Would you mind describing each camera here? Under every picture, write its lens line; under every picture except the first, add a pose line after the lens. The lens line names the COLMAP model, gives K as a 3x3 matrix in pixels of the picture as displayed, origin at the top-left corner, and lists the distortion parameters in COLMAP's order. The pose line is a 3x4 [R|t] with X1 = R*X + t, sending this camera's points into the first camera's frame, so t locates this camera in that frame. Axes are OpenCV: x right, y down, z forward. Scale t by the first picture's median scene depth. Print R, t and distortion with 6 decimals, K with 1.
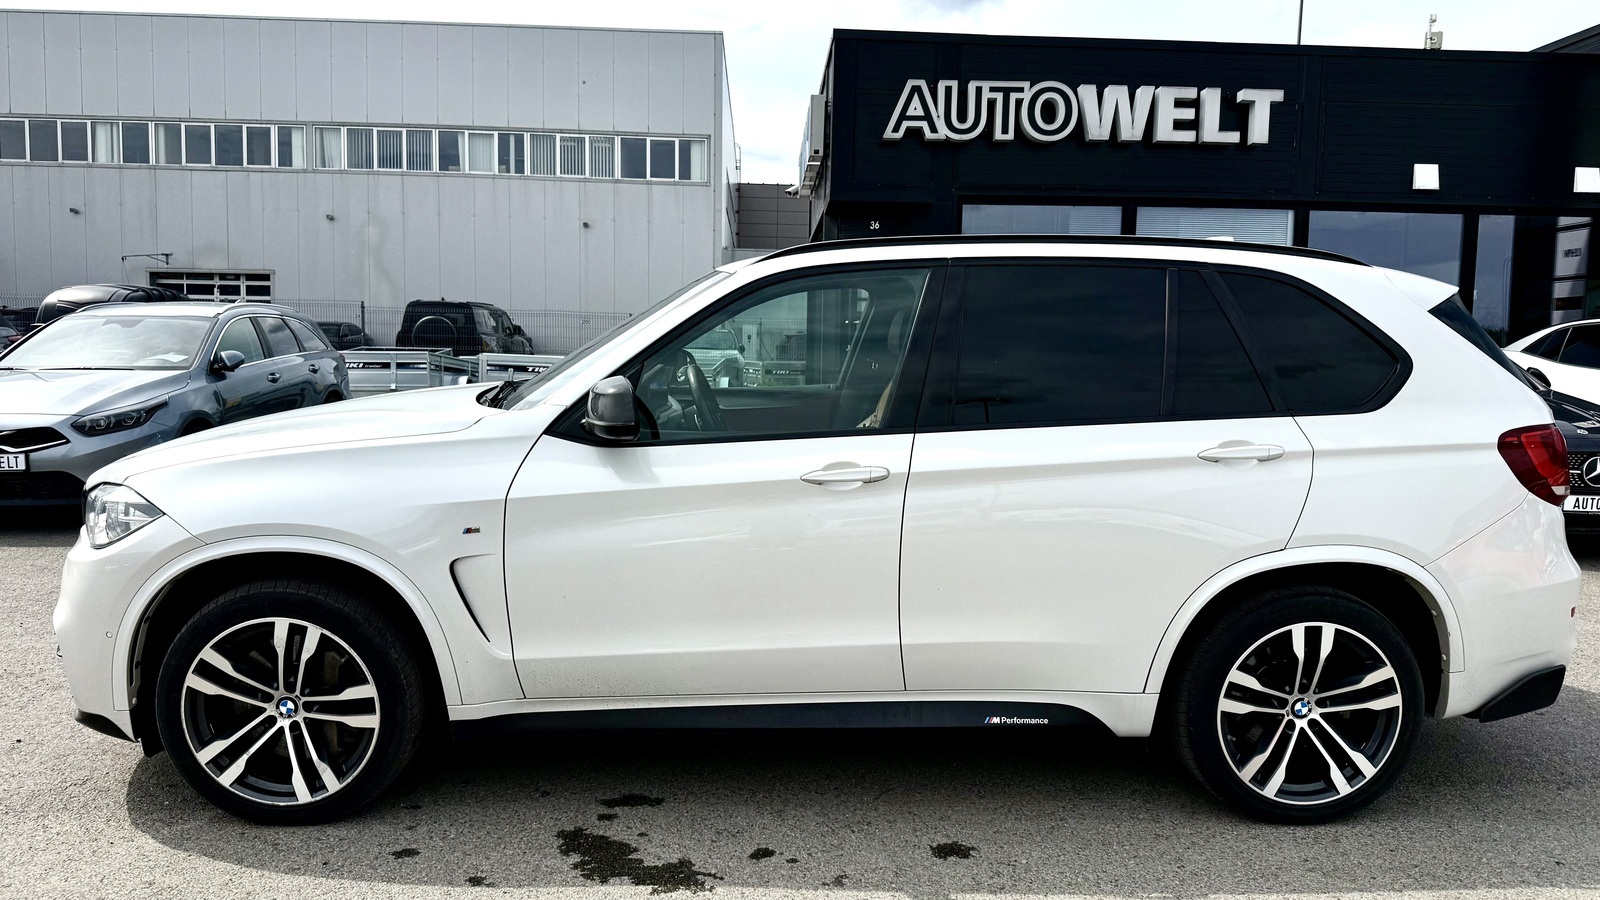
lens RADIAL K [[1180.5, 0, 790.5], [0, 1180.5, 447.6], [0, 0, 1]] dist [0.058420, -0.069267]
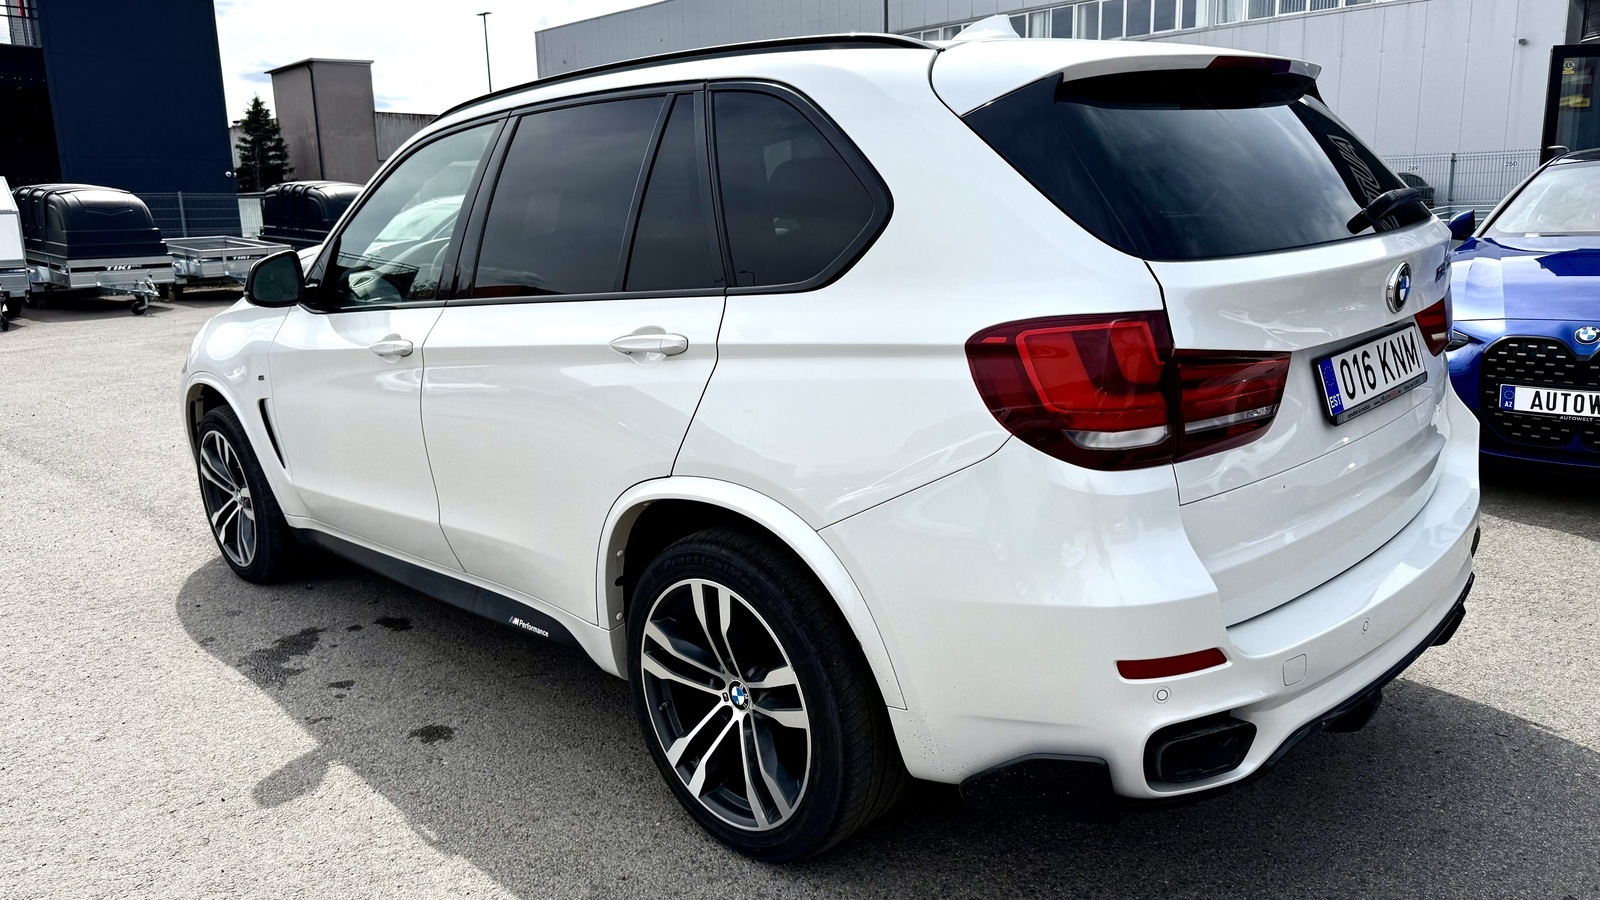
lens RADIAL K [[1180.5, 0, 790.5], [0, 1180.5, 447.6], [0, 0, 1]] dist [0.058420, -0.069267]
pose [[0.662188, 0.112616, -0.740827, 0.984788], [-0.028991, 0.991752, 0.124847, -0.025093], [0.748777, -0.061195, 0.659991, 0.559359]]
